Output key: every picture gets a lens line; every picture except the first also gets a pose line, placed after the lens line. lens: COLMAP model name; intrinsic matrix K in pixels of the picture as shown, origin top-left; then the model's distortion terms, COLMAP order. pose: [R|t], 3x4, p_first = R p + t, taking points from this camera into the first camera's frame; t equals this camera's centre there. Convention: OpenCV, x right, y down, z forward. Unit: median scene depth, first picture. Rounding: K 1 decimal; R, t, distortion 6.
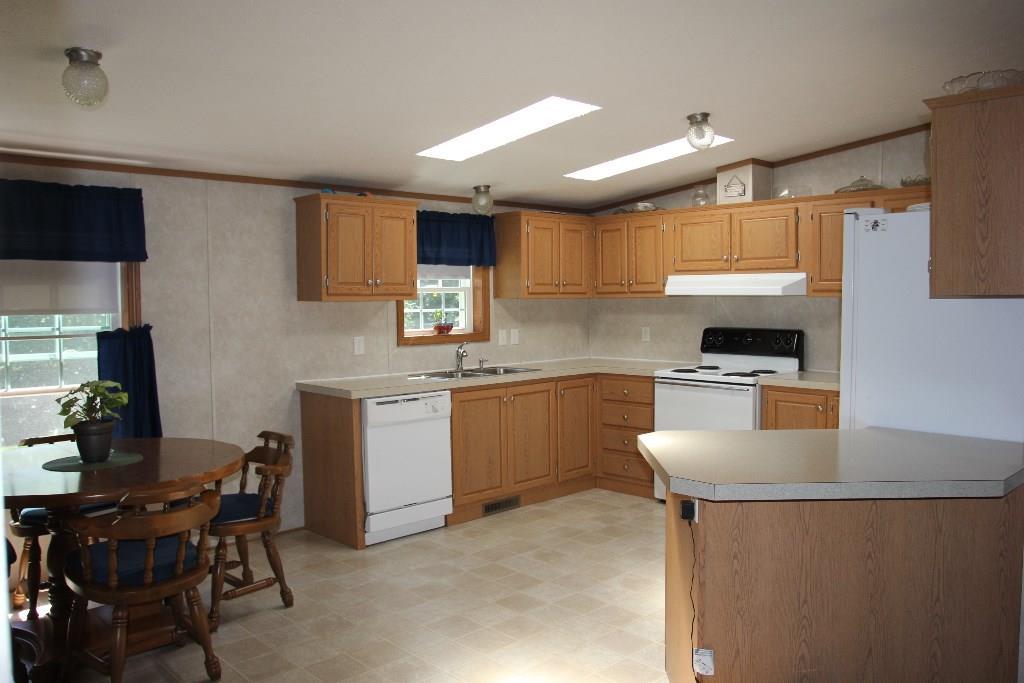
lens RADIAL K [[805.2, 0, 512.0], [0, 805.2, 341.5], [0, 0, 1]] dist [-0.083997, 0.008259]
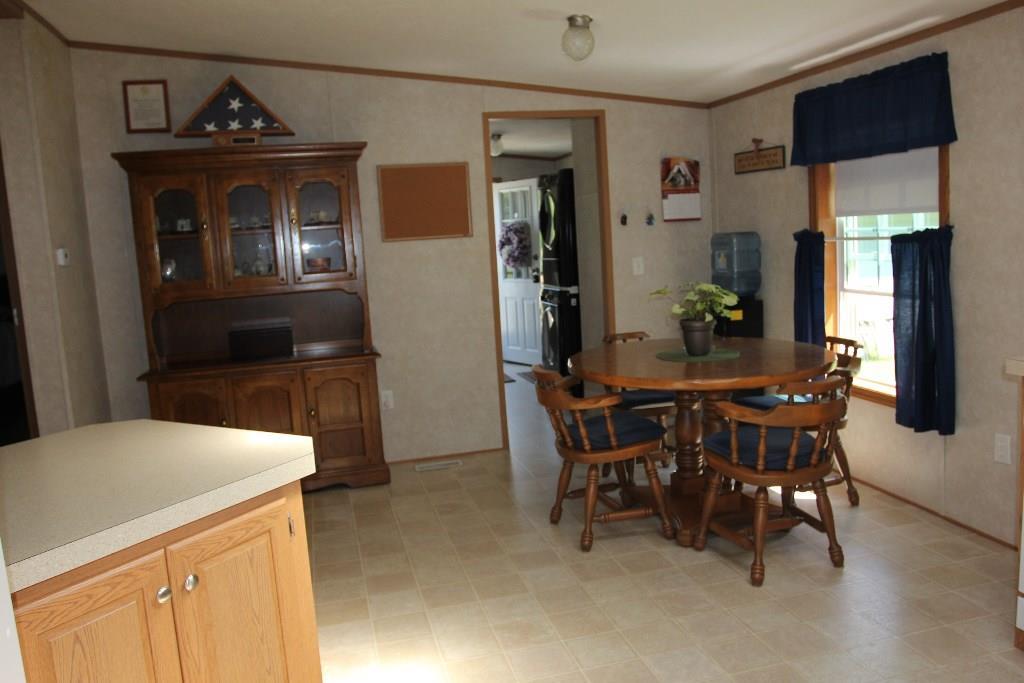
lens RADIAL K [[805.2, 0, 512.0], [0, 805.2, 341.5], [0, 0, 1]] dist [-0.083997, 0.008259]
pose [[-0.507057, 0.152023, -0.848400, 0.498215], [0.022379, 0.986313, 0.163361, -0.051538], [0.861622, 0.063847, -0.503519, 1.176964]]
